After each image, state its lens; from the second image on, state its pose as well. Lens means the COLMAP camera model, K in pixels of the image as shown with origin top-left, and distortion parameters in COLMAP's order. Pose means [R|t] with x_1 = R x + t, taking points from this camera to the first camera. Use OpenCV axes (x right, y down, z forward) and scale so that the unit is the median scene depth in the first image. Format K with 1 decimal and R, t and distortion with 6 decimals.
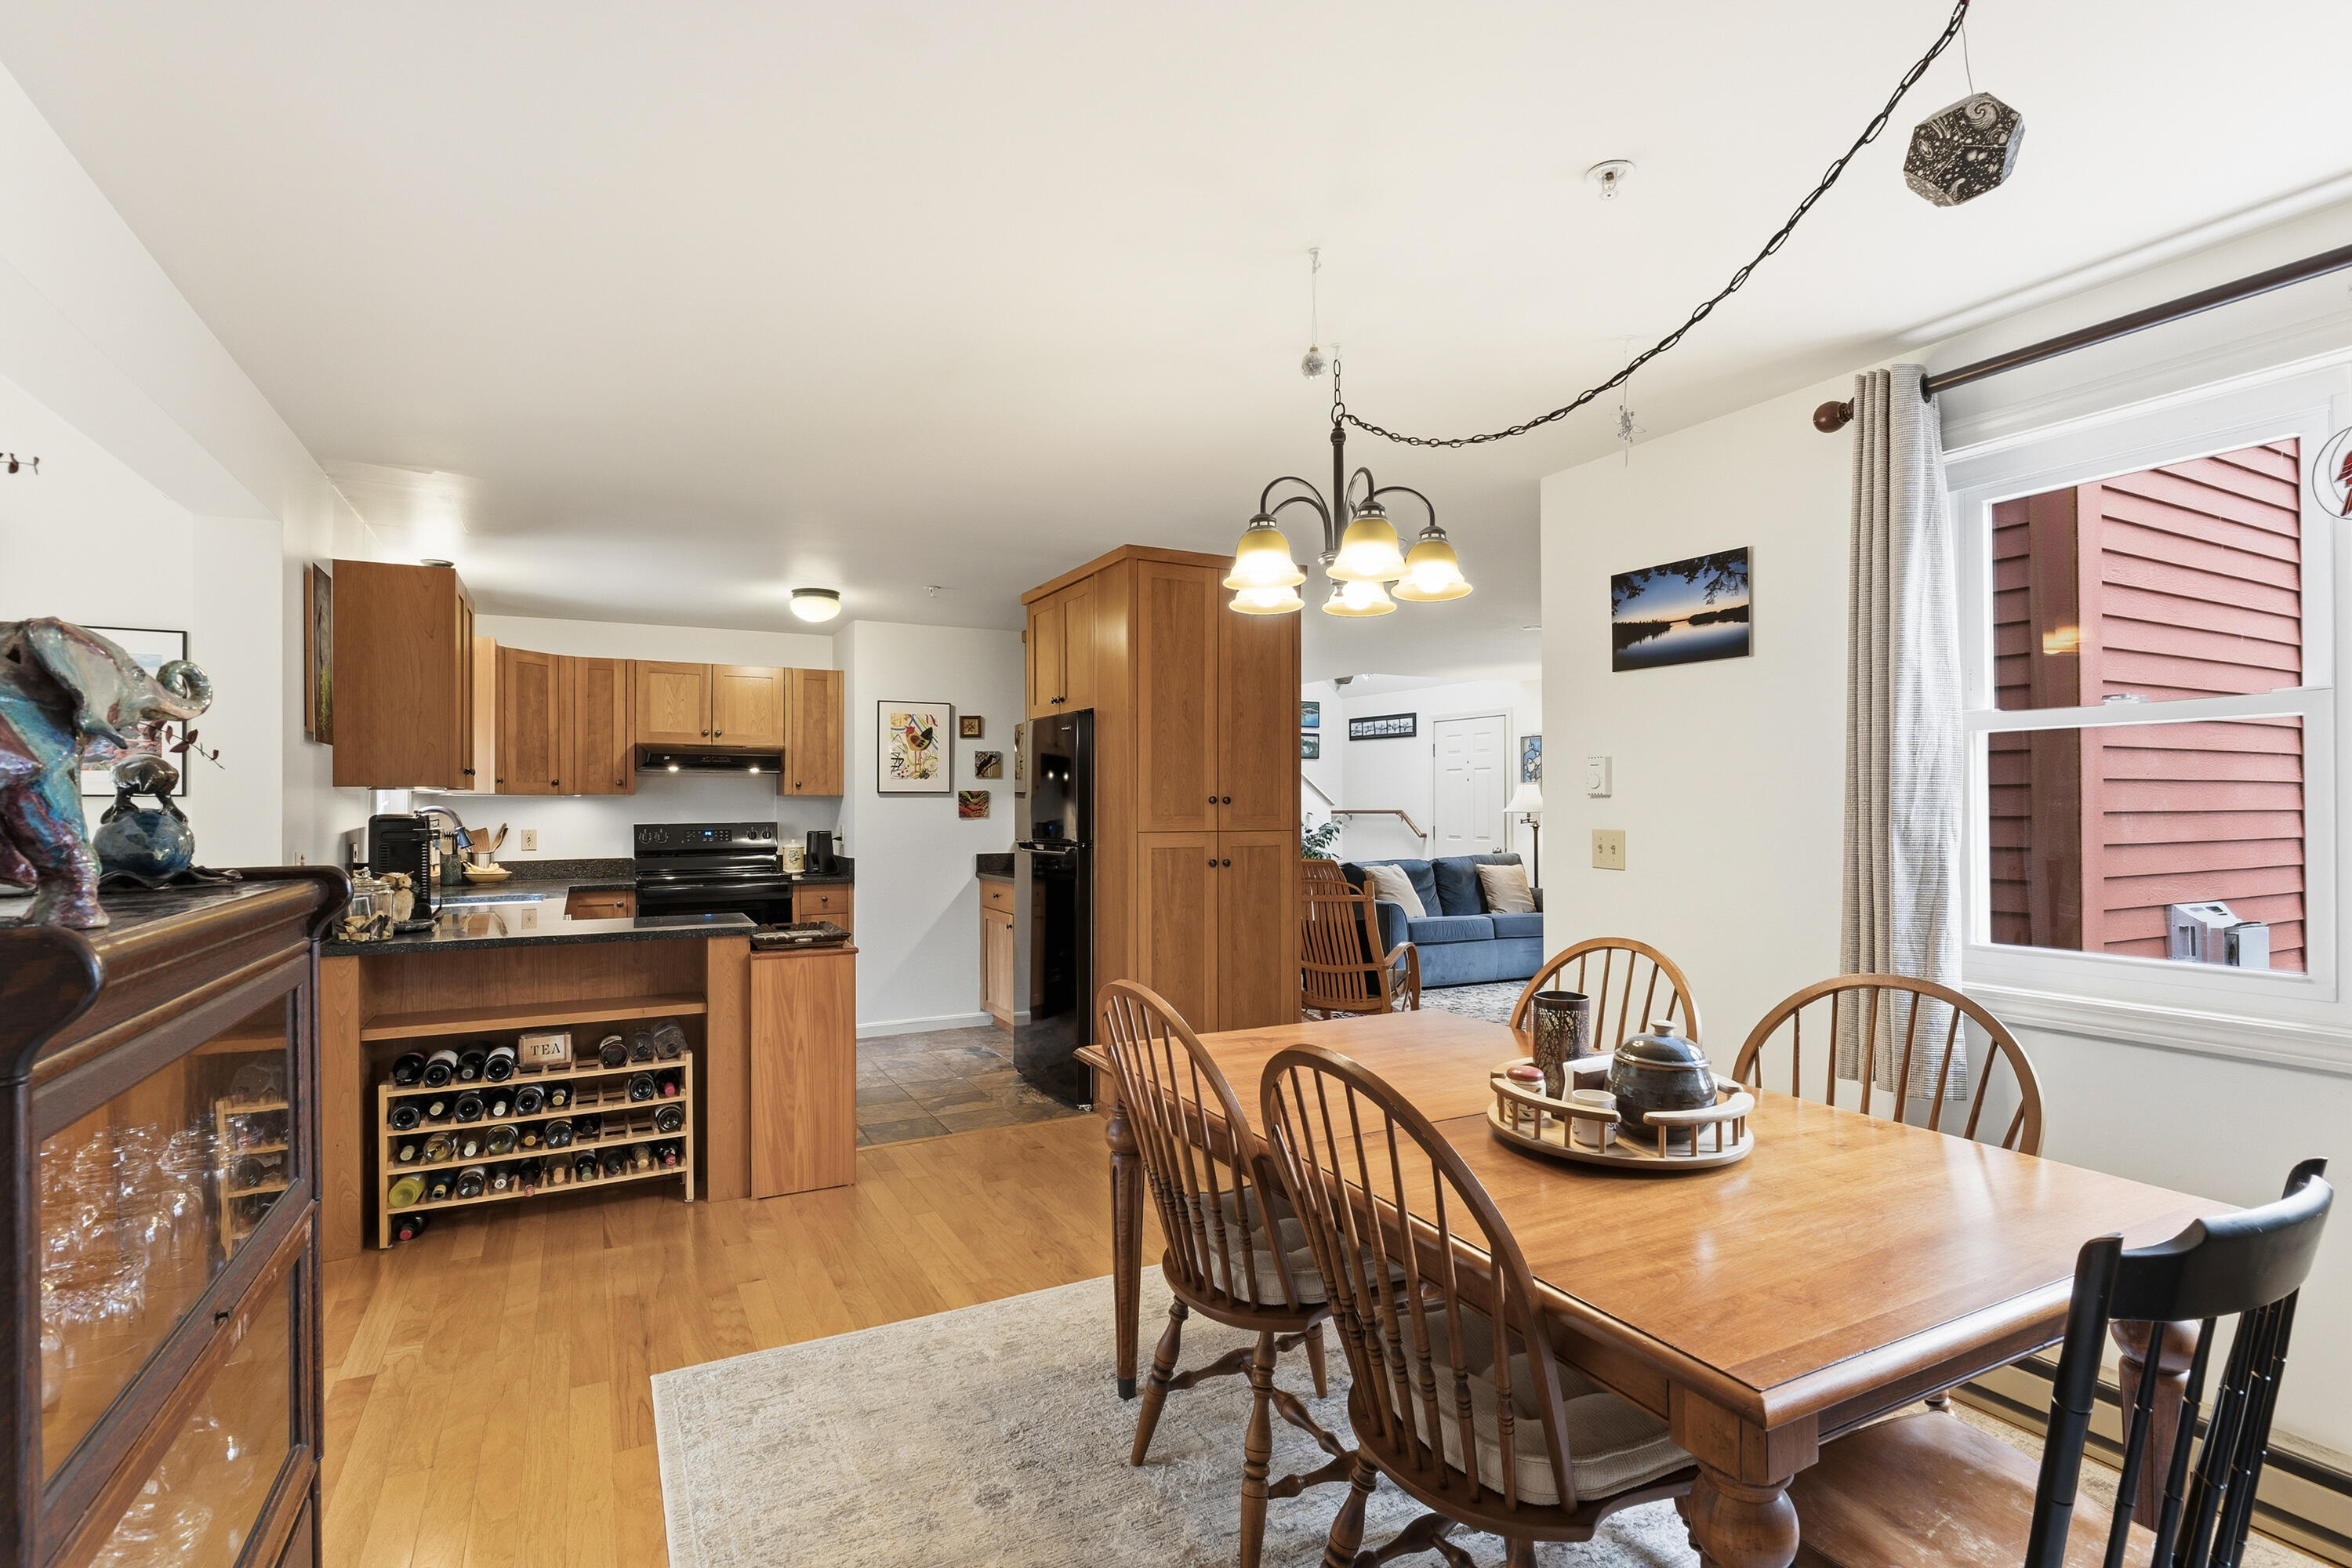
lens RADIAL K [[1119.1, 0, 1176.0], [0, 1119.1, 784.0], [0, 0, 1]] dist [0.000980, -0.000023]
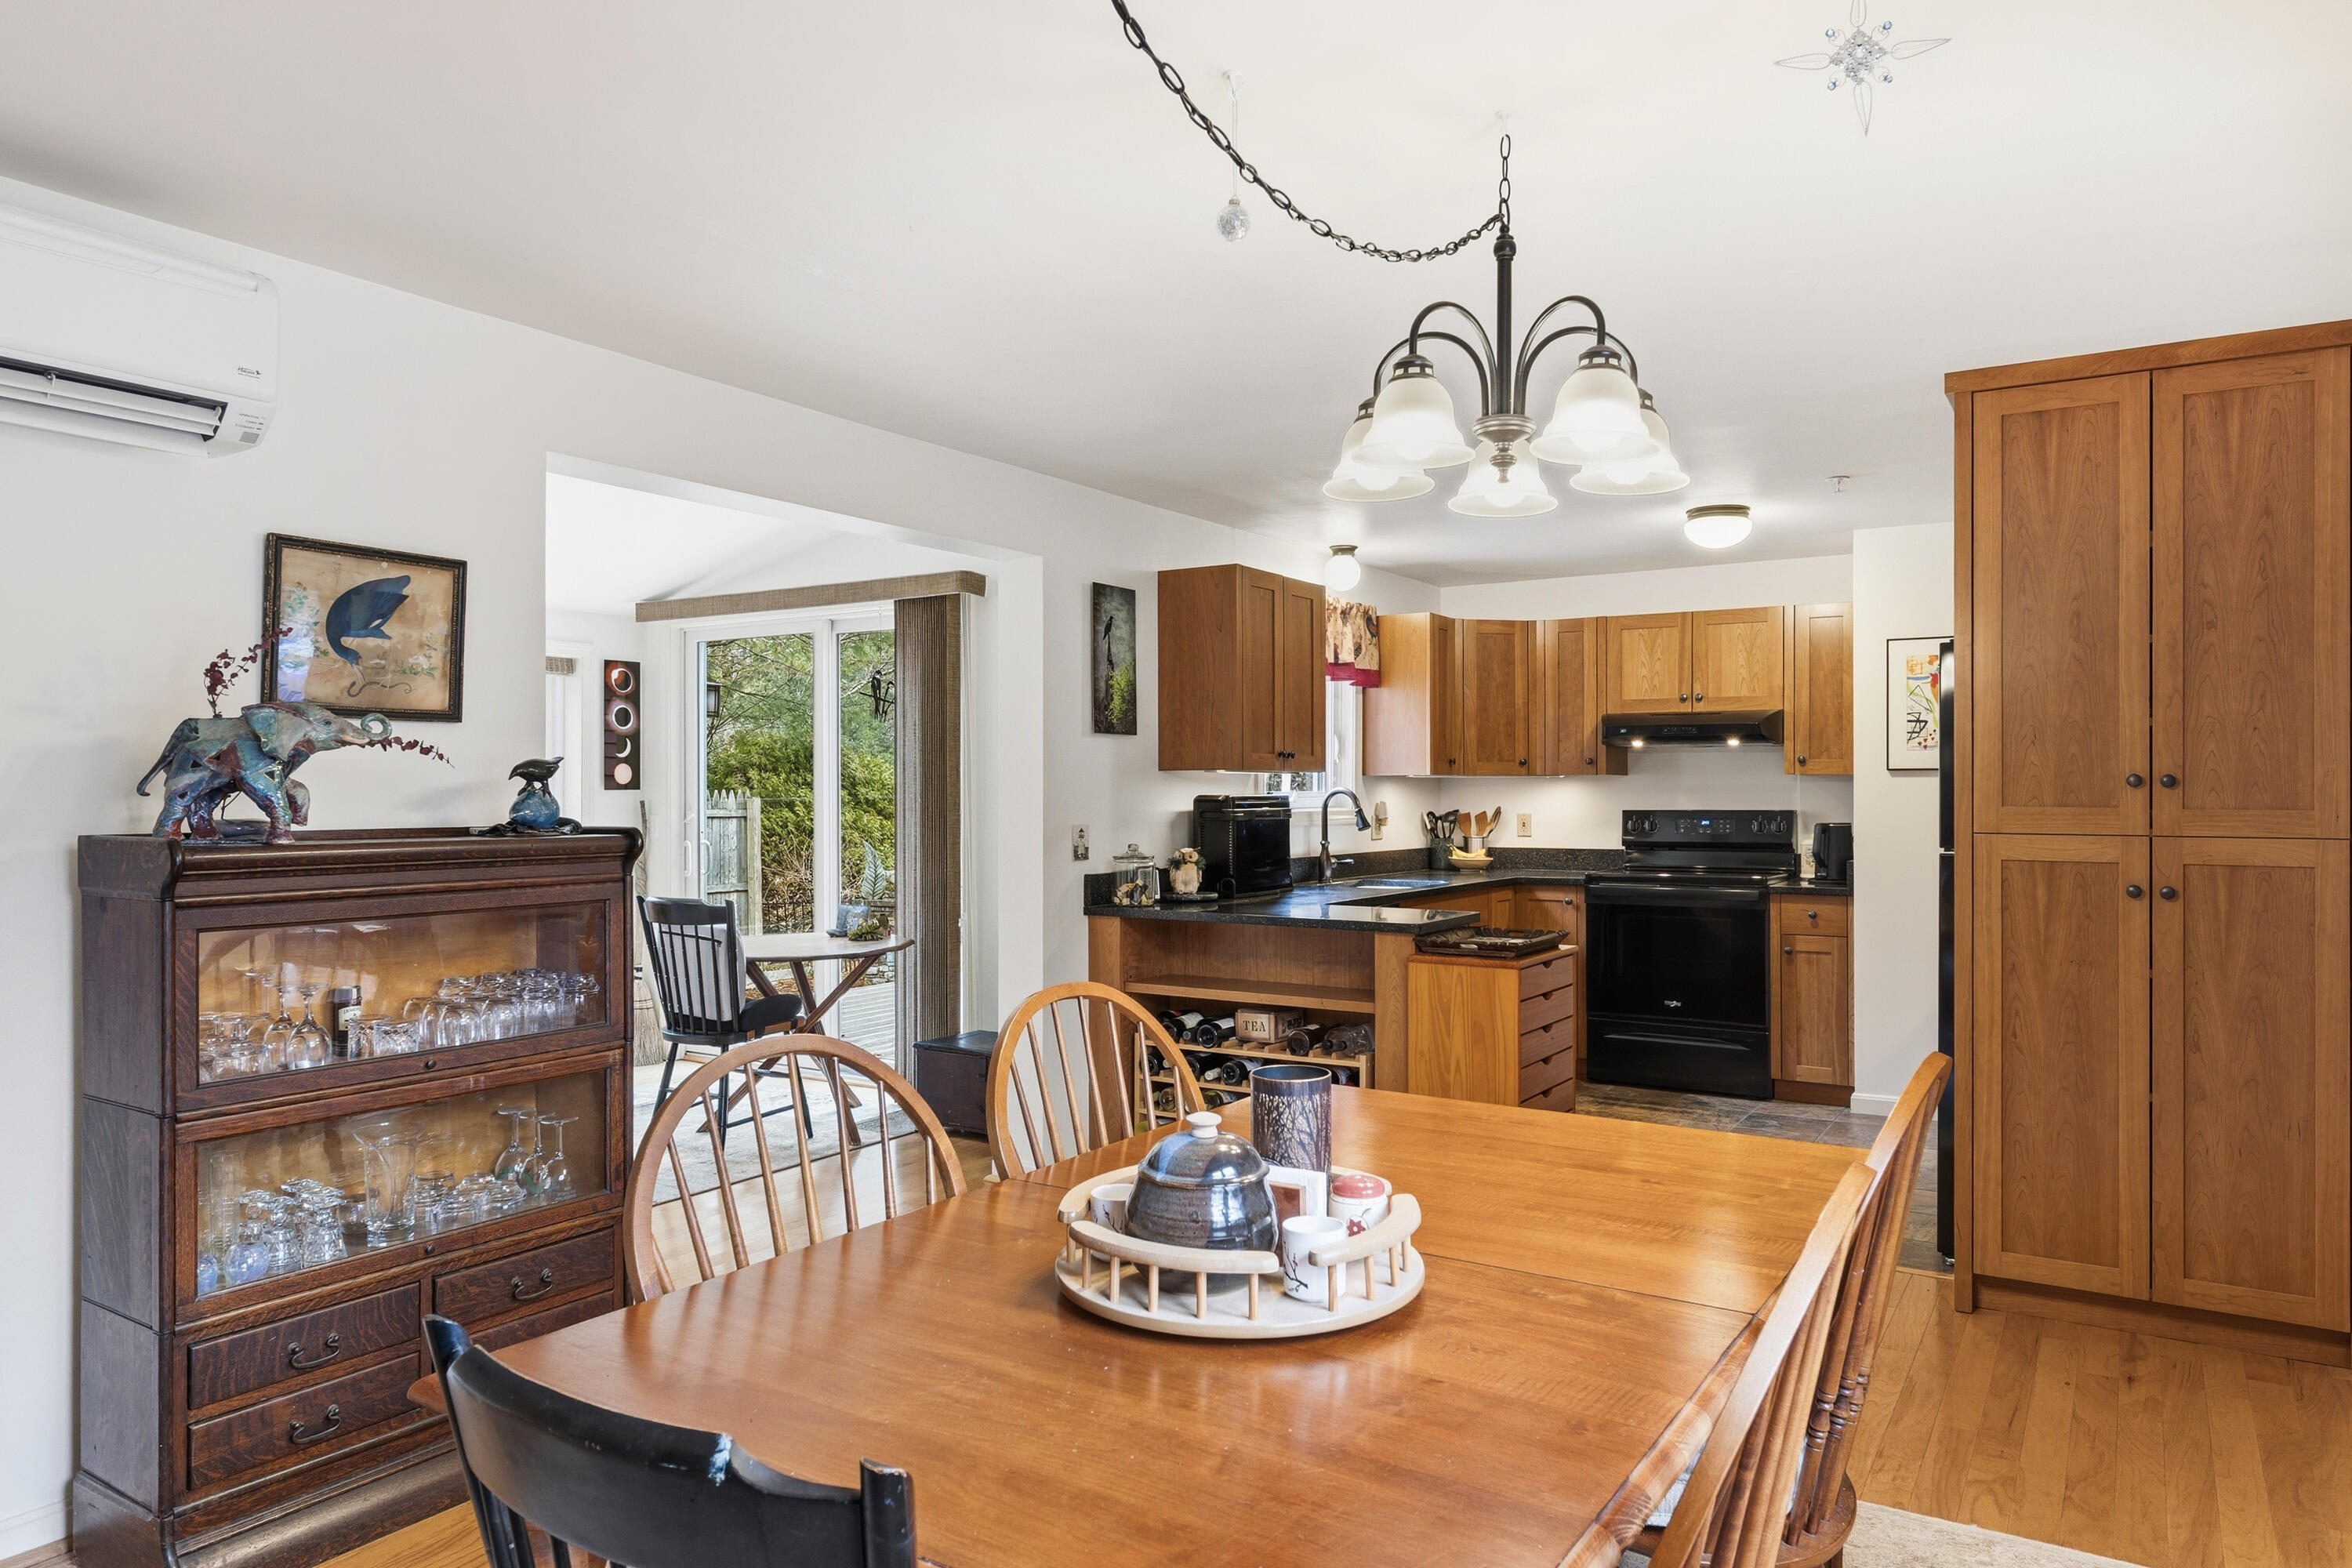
lens RADIAL K [[1498.3, 0, 1176.0], [0, 1498.3, 784.0], [0, 0, 1]] dist [0.000751, -0.000421]
pose [[0.496635, -0.000282, -0.867959, 0.379113], [0.015128, 0.999851, 0.008331, 0.002223], [0.867827, -0.017268, 0.496566, 0.167279]]
